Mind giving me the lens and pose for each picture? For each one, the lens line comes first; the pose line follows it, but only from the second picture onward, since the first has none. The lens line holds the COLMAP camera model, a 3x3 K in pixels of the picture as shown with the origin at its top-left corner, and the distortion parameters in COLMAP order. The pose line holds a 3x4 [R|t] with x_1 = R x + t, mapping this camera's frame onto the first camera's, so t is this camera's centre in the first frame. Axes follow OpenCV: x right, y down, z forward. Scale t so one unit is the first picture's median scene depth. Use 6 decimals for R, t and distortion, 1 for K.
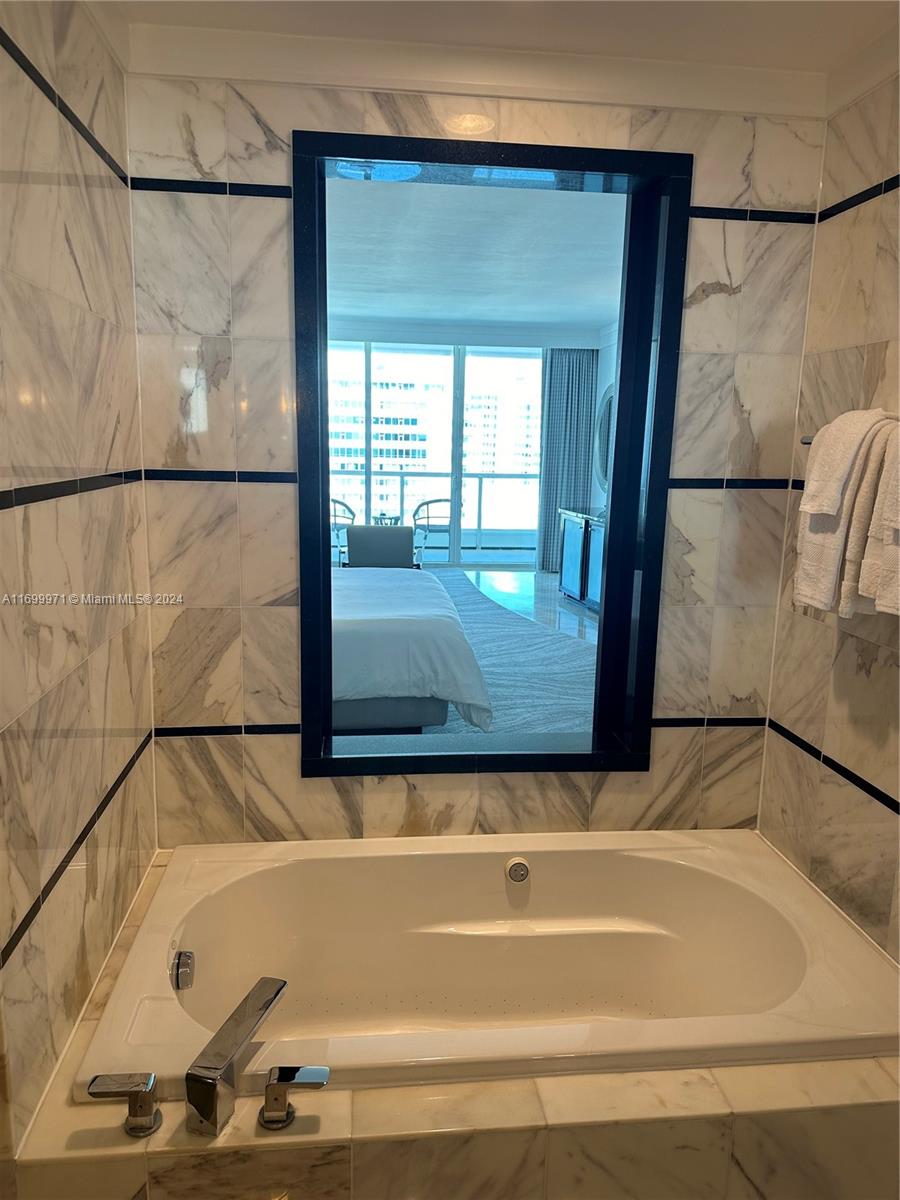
lens RADIAL K [[836.3, 0, 441.2], [0, 836.3, 595.8], [0, 0, 1]] dist [0.047338, -0.047963]
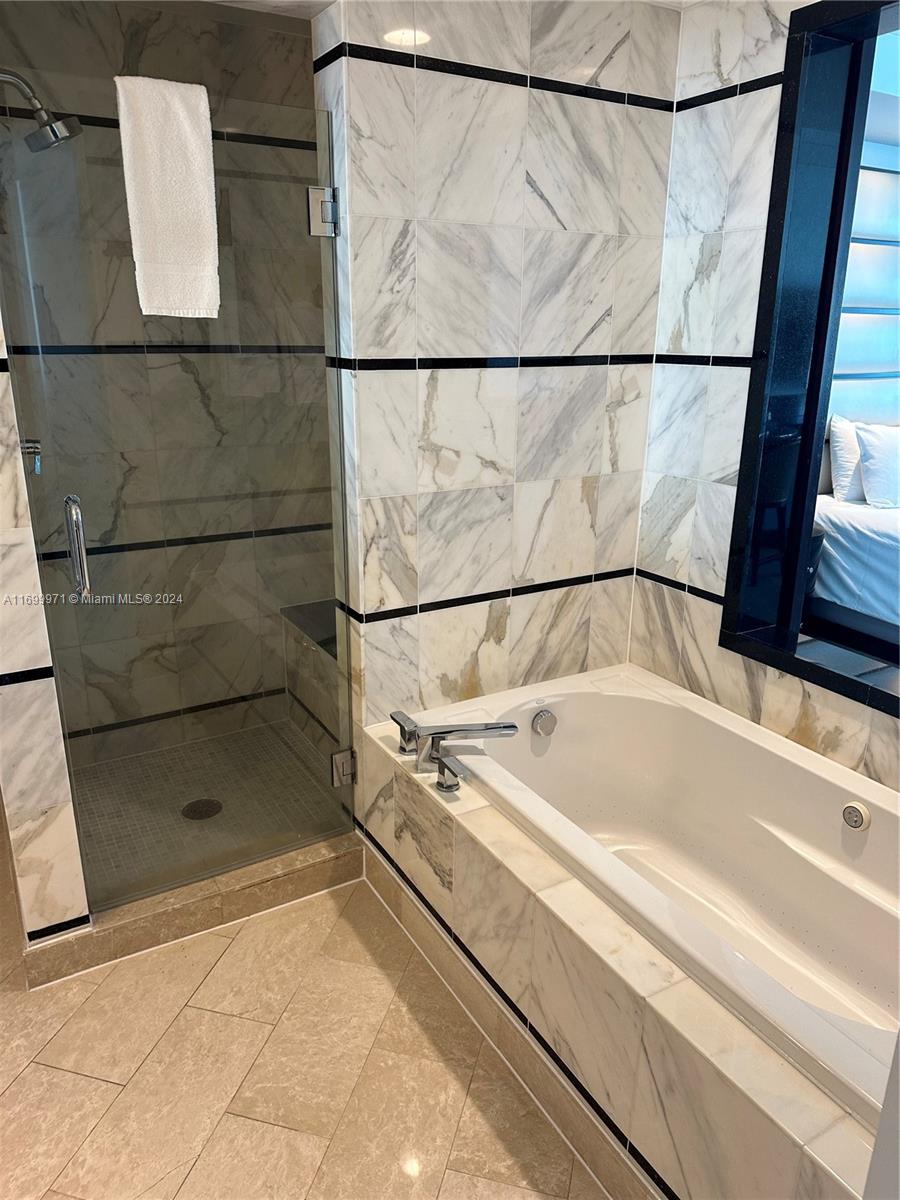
lens RADIAL K [[836.3, 0, 441.2], [0, 836.3, 595.8], [0, 0, 1]] dist [0.047338, -0.047963]
pose [[0.407907, 0.264421, -0.873896, 0.654160], [-0.164050, 0.962794, 0.214746, -0.023341], [0.898164, 0.055766, 0.436109, 0.198669]]
